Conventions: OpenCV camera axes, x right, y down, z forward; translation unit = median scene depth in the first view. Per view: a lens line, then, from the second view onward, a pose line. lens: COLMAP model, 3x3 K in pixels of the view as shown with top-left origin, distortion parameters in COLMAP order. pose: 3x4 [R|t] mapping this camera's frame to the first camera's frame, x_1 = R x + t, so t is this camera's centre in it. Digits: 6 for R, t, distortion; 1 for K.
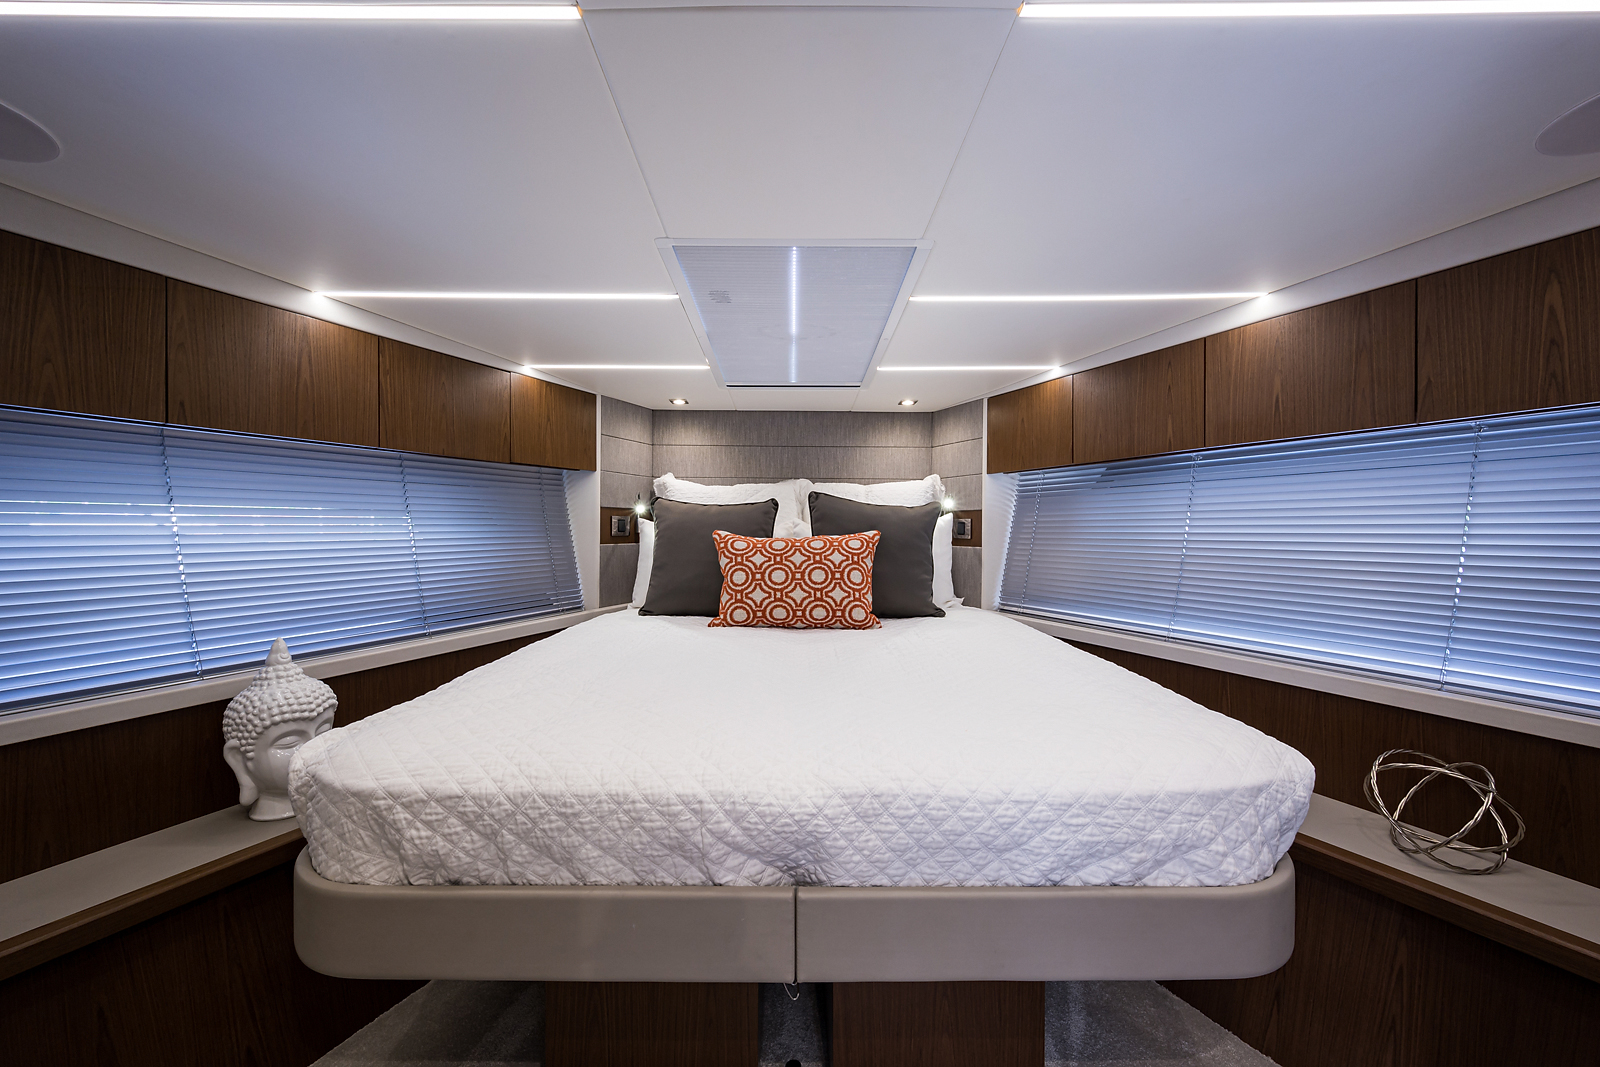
lens RADIAL K [[635.3, 0, 823.5], [0, 635.3, 525.0], [0, 0, 1]] dist [-0.003320, 0.001669]
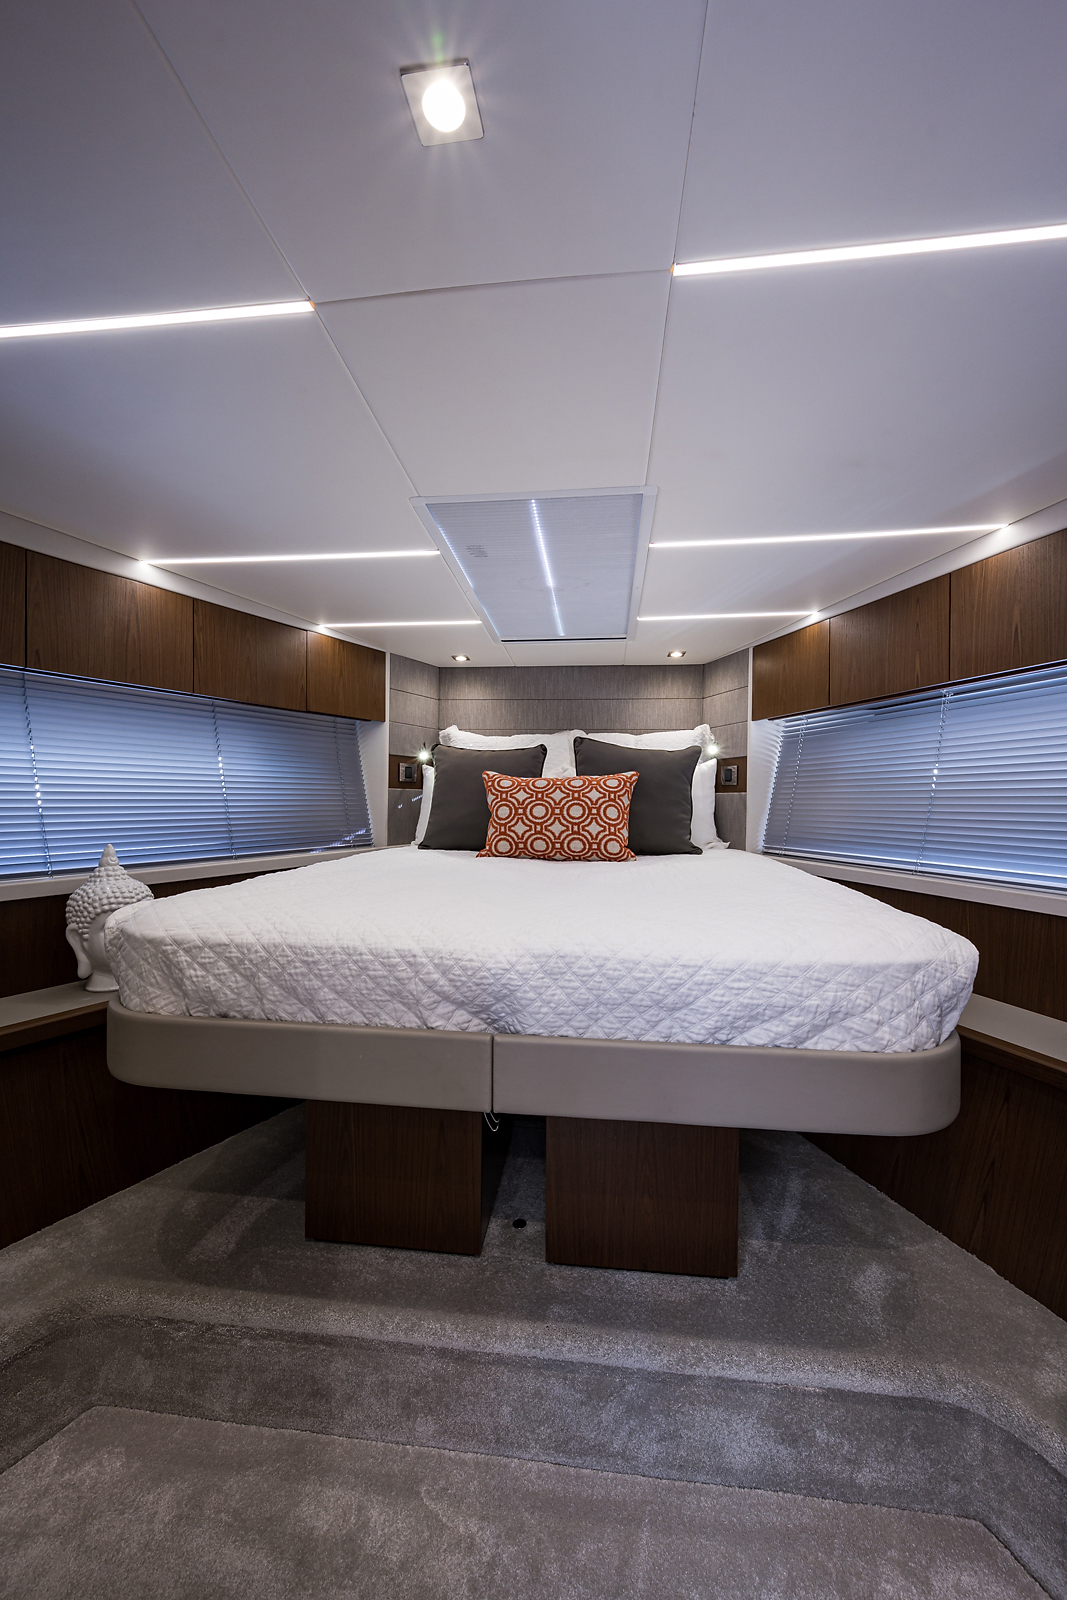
lens RADIAL K [[635.3, 0, 564.1], [0, 635.3, 799.4], [0, 0, 1]] dist [-0.003320, 0.001669]
pose [[0.993163, 0.003349, -0.116685, 0.142549], [-0.003428, 0.999994, -0.000474, 0.088880], [0.116683, 0.000871, 0.993169, -0.098971]]
